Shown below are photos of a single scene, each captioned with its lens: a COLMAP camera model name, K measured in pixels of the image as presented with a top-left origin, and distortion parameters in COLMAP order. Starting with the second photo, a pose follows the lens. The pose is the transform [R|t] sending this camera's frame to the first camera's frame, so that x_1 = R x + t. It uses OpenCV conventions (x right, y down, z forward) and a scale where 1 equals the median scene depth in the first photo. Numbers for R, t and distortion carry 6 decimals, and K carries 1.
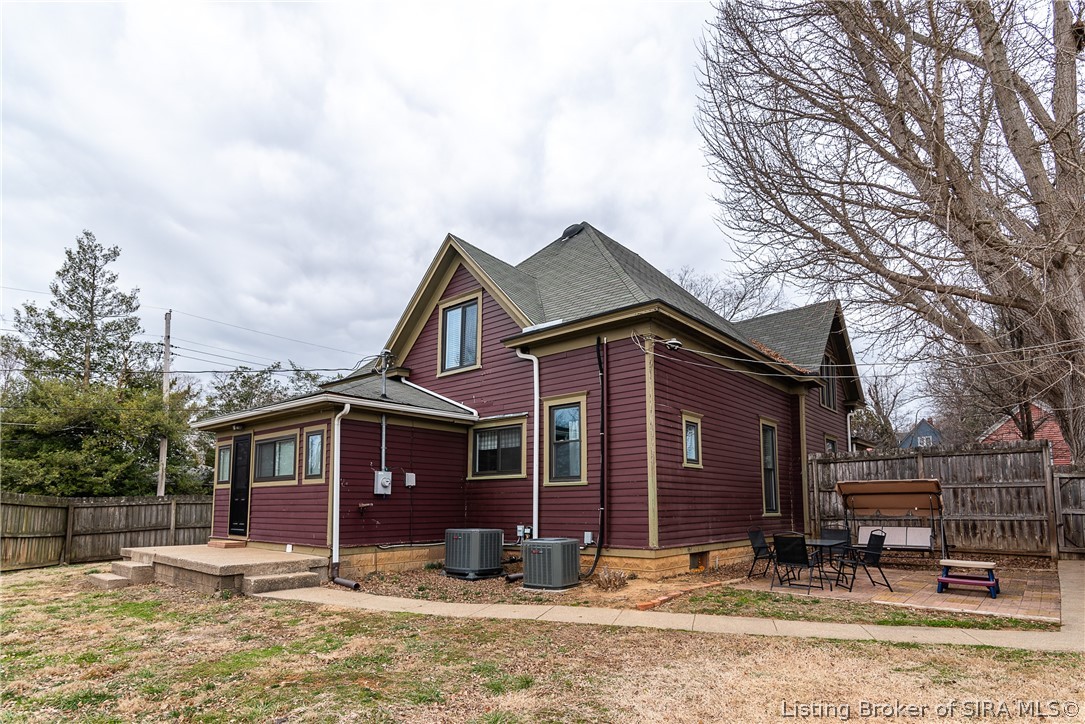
lens RADIAL K [[586.9, 0, 539.1], [0, 586.9, 446.0], [0, 0, 1]] dist [0.000419, -0.000878]
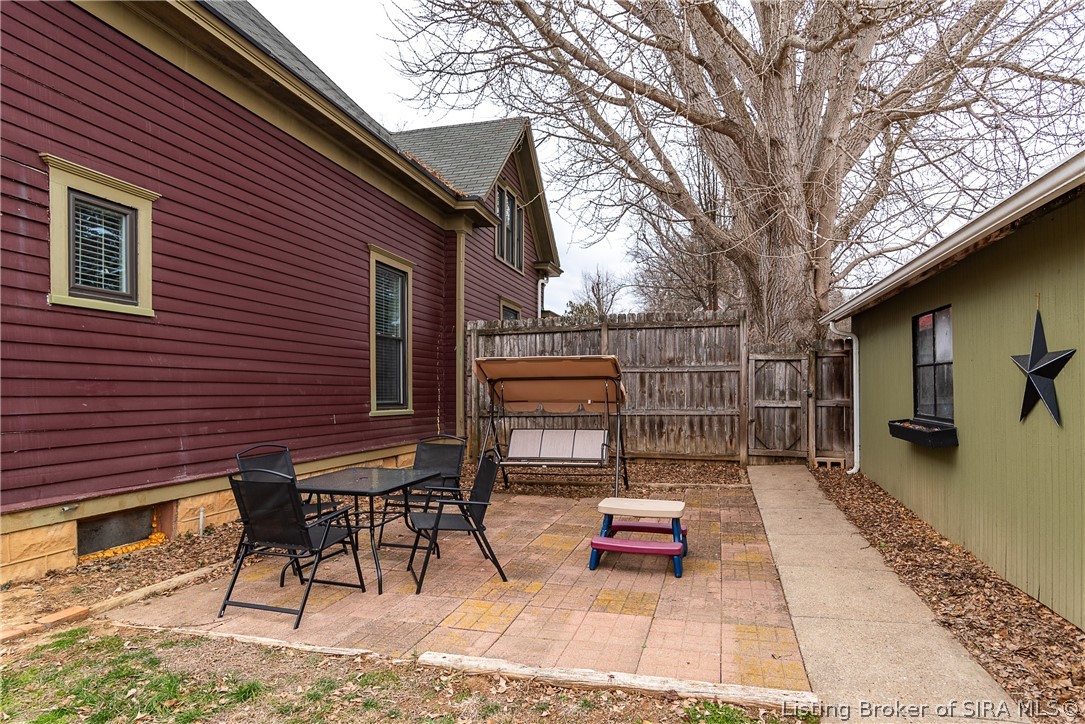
lens RADIAL K [[586.9, 0, 547.9], [0, 586.9, 390.8], [0, 0, 1]] dist [0.000419, -0.000878]
pose [[0.905950, -0.000752, 0.423384, 0.309797], [-0.040169, 0.995335, 0.087720, 0.037109], [-0.421475, -0.096477, 0.901693, 0.410566]]
